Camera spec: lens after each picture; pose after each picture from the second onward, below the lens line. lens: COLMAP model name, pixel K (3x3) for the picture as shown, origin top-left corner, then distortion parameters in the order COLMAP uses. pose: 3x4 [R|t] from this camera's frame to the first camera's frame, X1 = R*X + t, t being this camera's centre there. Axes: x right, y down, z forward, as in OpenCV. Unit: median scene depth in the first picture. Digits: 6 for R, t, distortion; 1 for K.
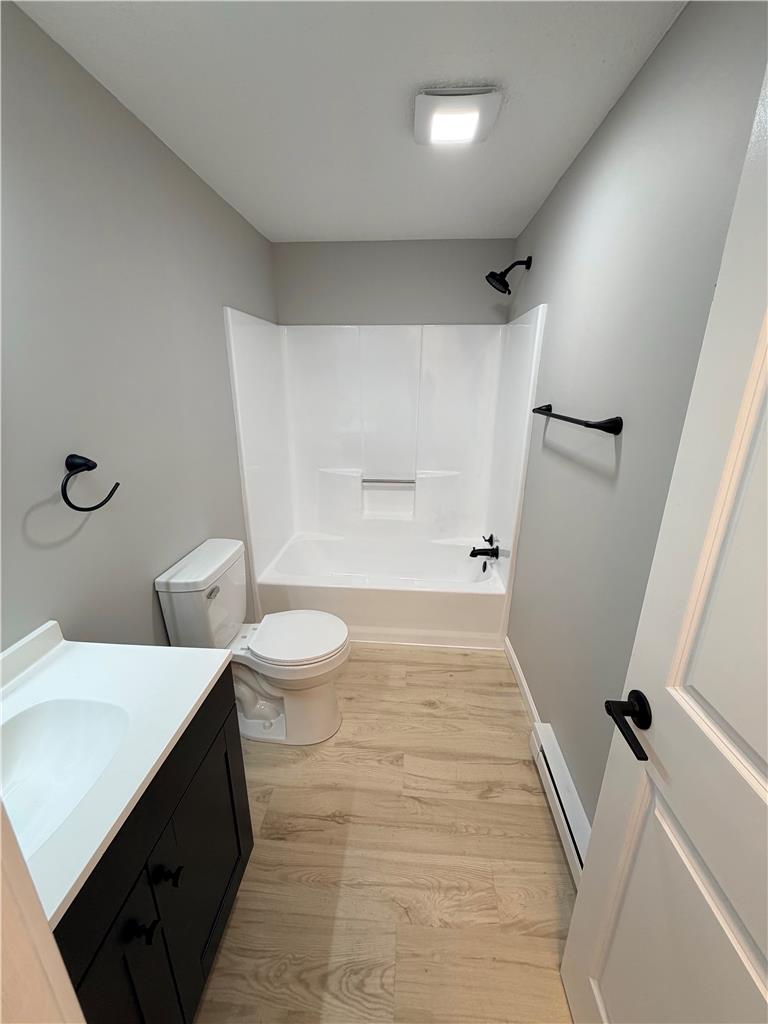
lens RADIAL K [[409.5, 0, 388.4], [0, 409.5, 508.4], [0, 0, 1]] dist [-0.001364, 0.000518]
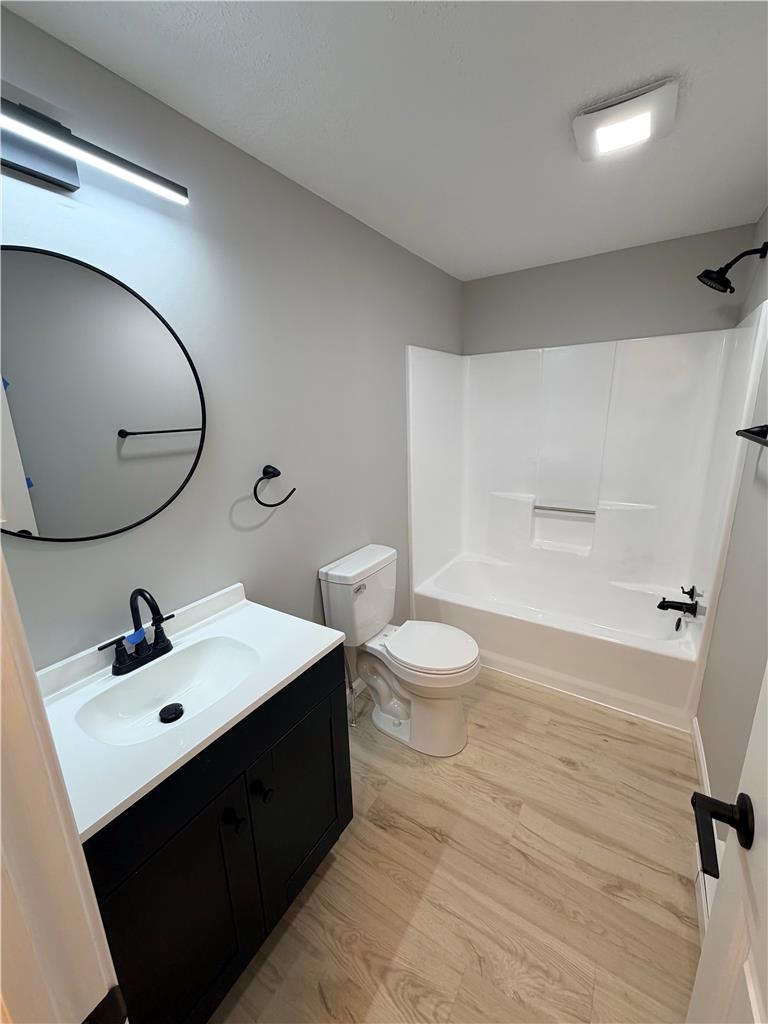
lens RADIAL K [[409.5, 0, 383.4], [0, 409.5, 507.9], [0, 0, 1]] dist [-0.001364, 0.000518]
pose [[0.876101, 0.082075, -0.475090, 0.159789], [-0.110953, 0.993277, -0.033011, 0.008741], [0.469186, 0.081634, 0.879318, -0.008906]]
